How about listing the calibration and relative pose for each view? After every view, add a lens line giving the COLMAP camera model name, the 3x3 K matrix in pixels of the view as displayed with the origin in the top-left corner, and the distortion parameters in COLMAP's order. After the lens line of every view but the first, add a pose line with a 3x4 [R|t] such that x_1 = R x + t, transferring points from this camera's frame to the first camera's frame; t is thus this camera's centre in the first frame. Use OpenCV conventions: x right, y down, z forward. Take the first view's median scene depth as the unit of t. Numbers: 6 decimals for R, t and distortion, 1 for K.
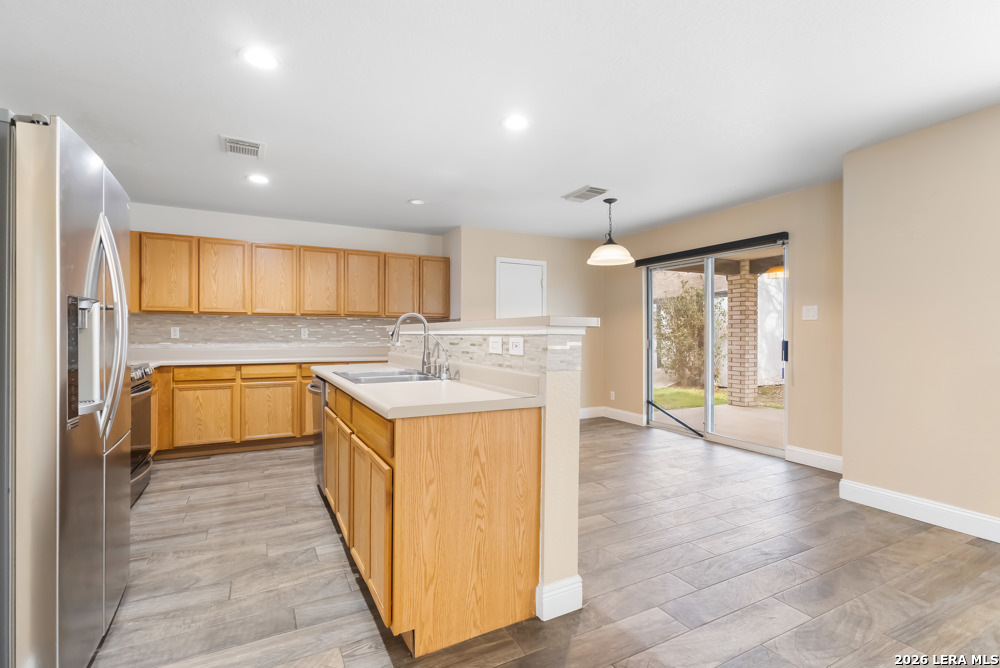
lens RADIAL K [[459.6, 0, 498.0], [0, 459.6, 334.9], [0, 0, 1]] dist [0.001377, 0.002015]
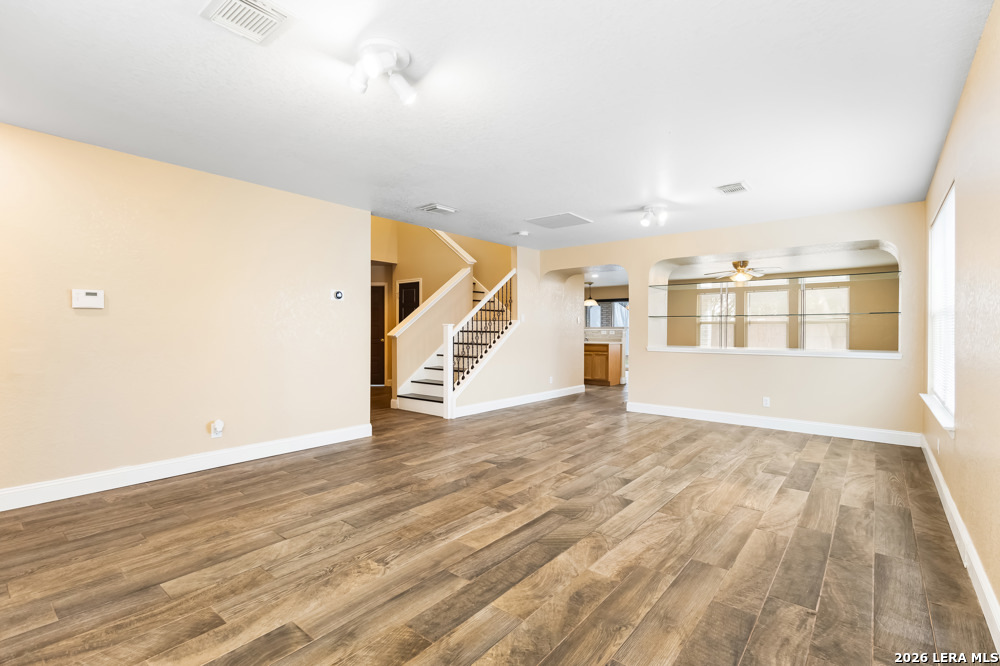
lens RADIAL K [[459.6, 0, 499.4], [0, 459.6, 330.1], [0, 0, 1]] dist [0.001377, 0.002015]
pose [[0.919557, 0.000020, 0.392956, -1.696140], [0.001515, 0.999992, -0.003595, 0.004883], [-0.392953, 0.003901, 0.919550, -1.711702]]
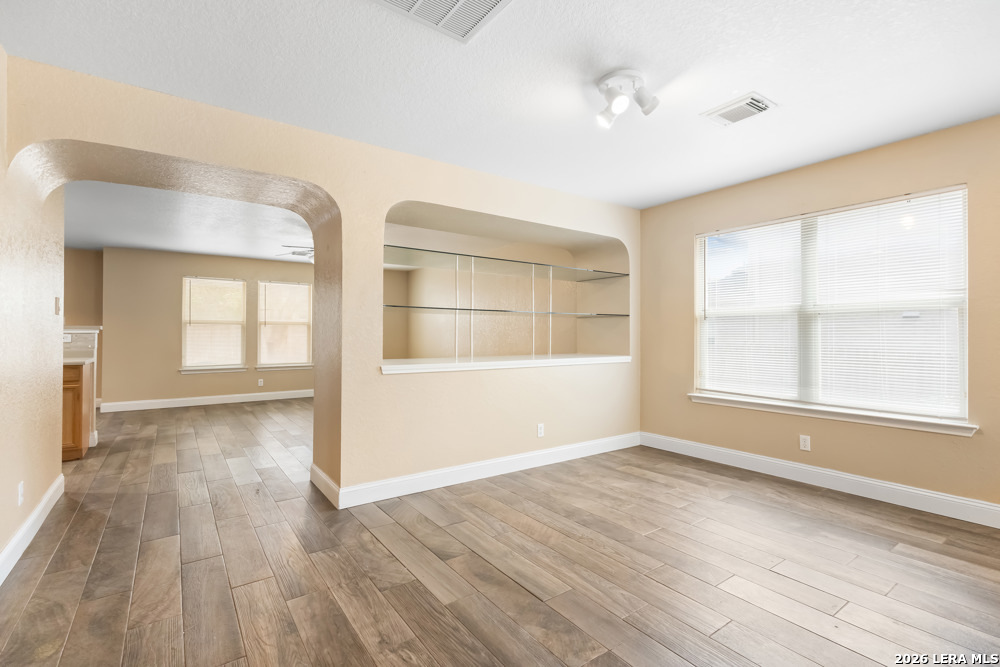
lens RADIAL K [[459.6, 0, 500.9], [0, 459.6, 332.6], [0, 0, 1]] dist [0.001377, 0.002015]
pose [[-0.138538, 0.000766, 0.990357, -1.393634], [0.003147, 0.999995, -0.000333, 0.000922], [-0.990352, 0.003071, -0.138539, -0.438901]]
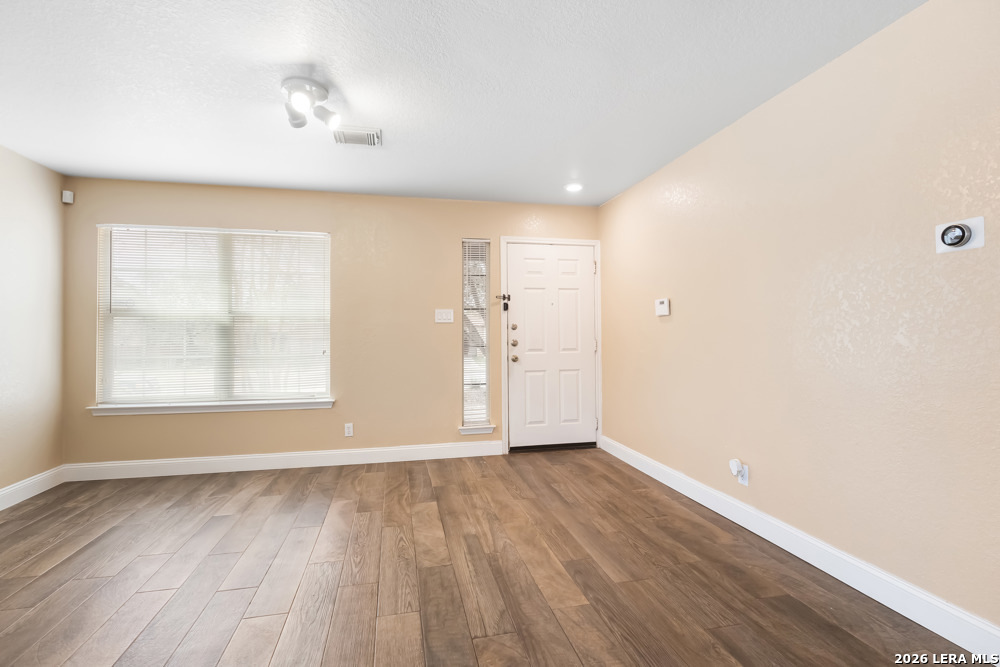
lens RADIAL K [[459.6, 0, 498.0], [0, 459.6, 335.3], [0, 0, 1]] dist [0.001377, 0.002015]
pose [[-0.260519, -0.005786, -0.965451, -1.044350], [0.001792, 0.999977, -0.006476, 0.004512], [0.965467, -0.003418, -0.260503, -0.686889]]
